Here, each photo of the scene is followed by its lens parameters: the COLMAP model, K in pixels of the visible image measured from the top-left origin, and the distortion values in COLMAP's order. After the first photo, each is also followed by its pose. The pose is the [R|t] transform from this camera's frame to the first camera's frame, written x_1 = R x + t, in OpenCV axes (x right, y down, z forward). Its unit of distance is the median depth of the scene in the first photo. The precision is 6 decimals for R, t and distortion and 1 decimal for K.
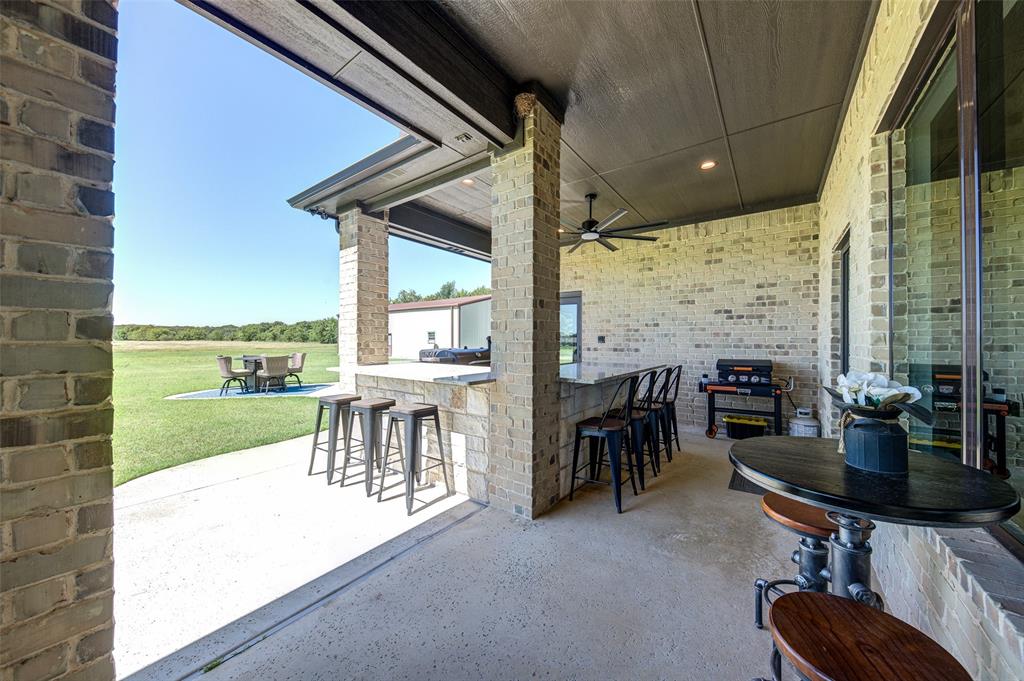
lens RADIAL K [[349.4, 0, 512.0], [0, 349.4, 340.5], [0, 0, 1]] dist [0.007186, -0.000067]
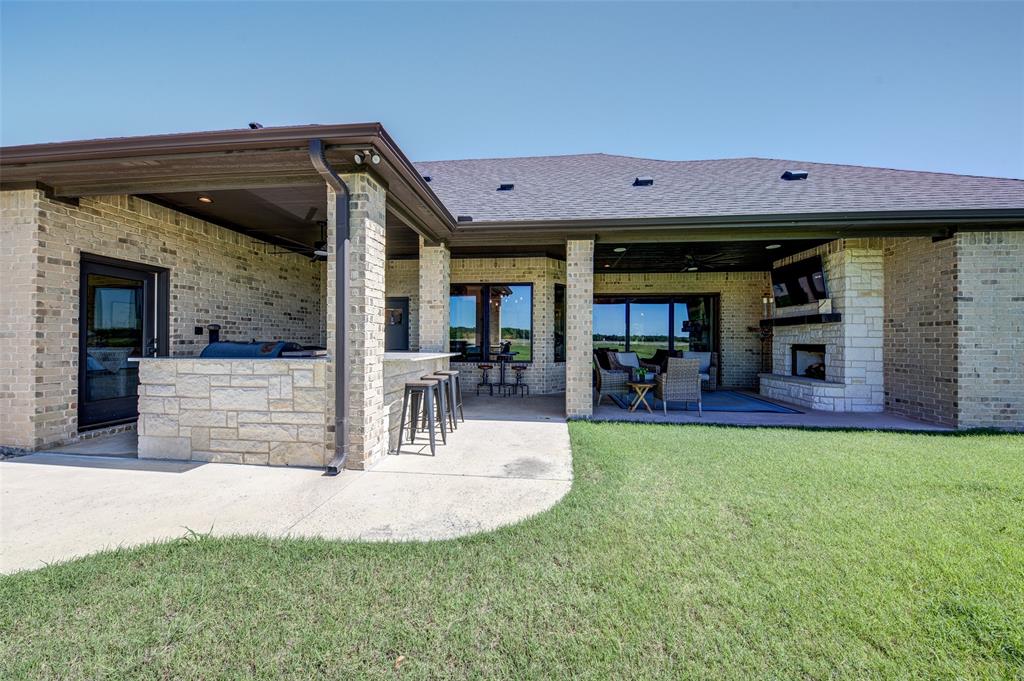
lens RADIAL K [[349.4, 0, 512.0], [0, 349.4, 340.5], [0, 0, 1]] dist [0.007186, -0.000067]
pose [[-0.484729, -0.006911, 0.874637, -1.353929], [-0.011524, 0.999932, 0.001515, 0.016642], [-0.874588, -0.009345, -0.484776, 1.085530]]
